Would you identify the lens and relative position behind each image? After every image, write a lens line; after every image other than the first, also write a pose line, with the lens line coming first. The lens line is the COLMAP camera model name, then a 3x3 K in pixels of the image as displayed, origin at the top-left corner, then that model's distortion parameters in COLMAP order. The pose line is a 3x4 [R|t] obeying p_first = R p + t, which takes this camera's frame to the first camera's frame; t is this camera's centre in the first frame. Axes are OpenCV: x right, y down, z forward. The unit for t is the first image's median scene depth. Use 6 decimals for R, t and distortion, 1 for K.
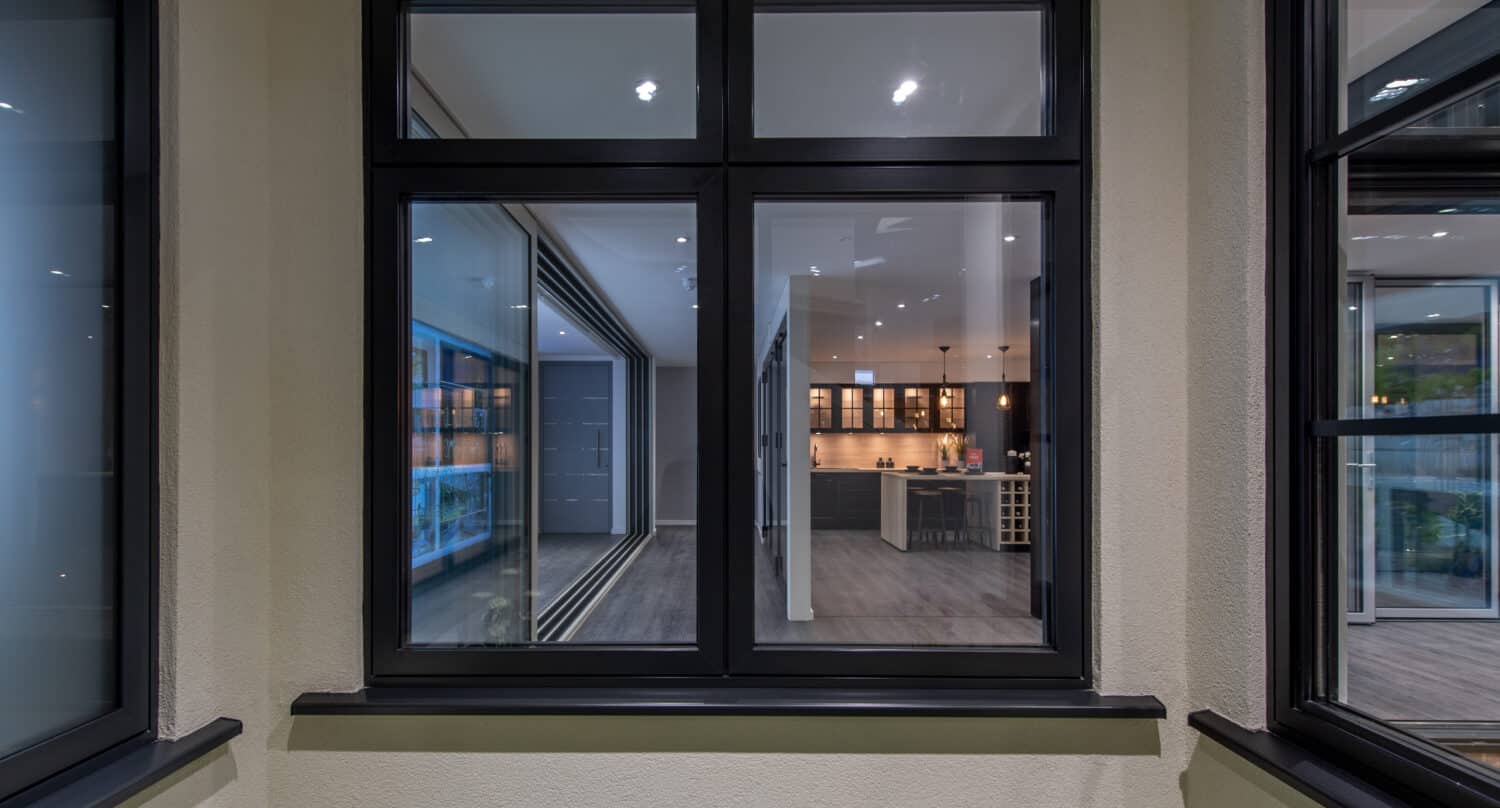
lens RADIAL K [[715.4, 0, 715.9], [0, 715.4, 442.9], [0, 0, 1]] dist [-0.001595, -0.000527]
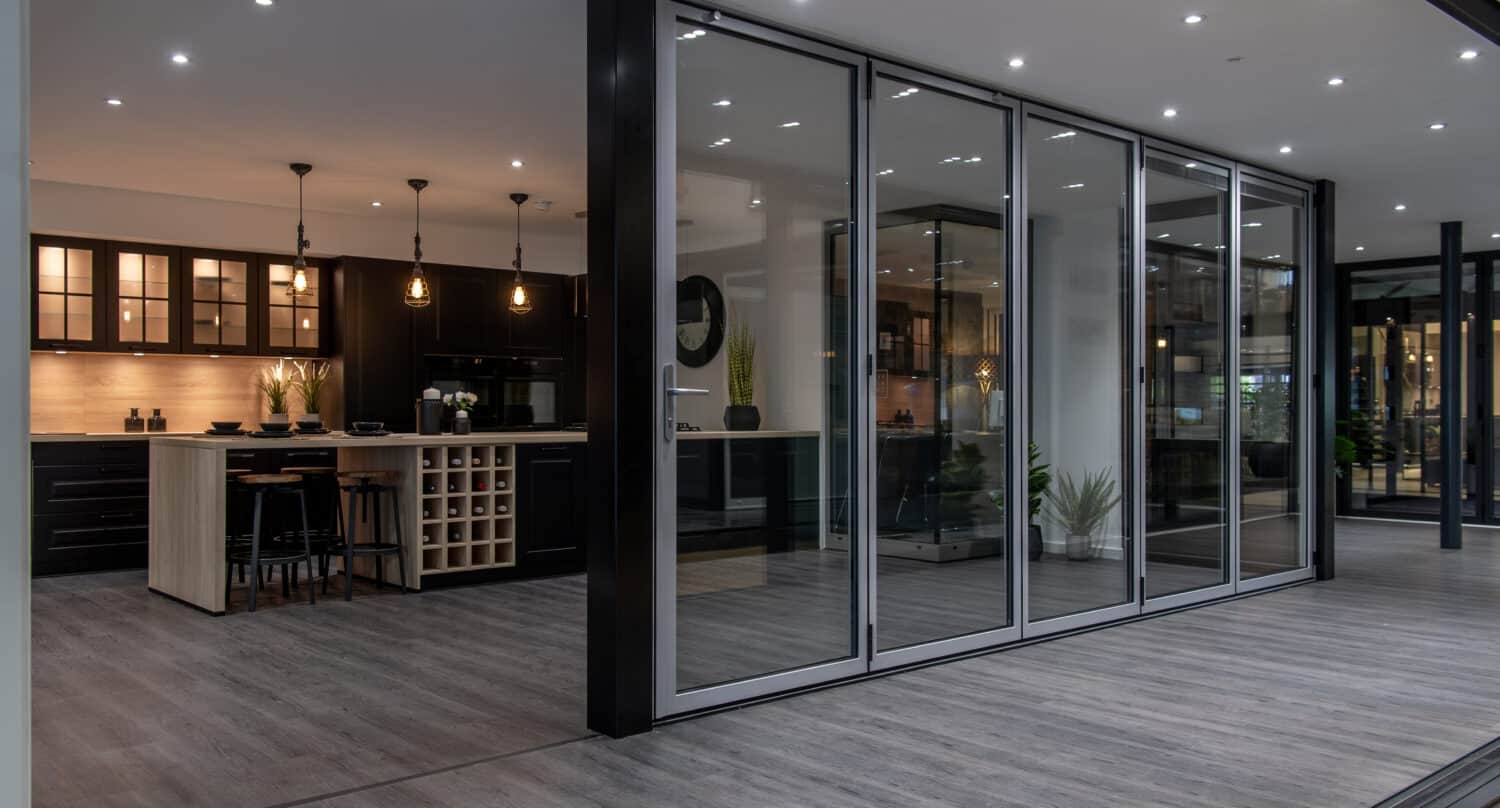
lens RADIAL K [[1207.2, 0, 750.0], [0, 1207.2, 404.0], [0, 0, 1]] dist [0.004840, 0.001909]
pose [[0.738497, 0.000108, 0.674257, 0.003395], [-0.001130, 0.999999, 0.001077, 0.020450], [-0.674256, -0.001558, 0.738496, 0.215326]]
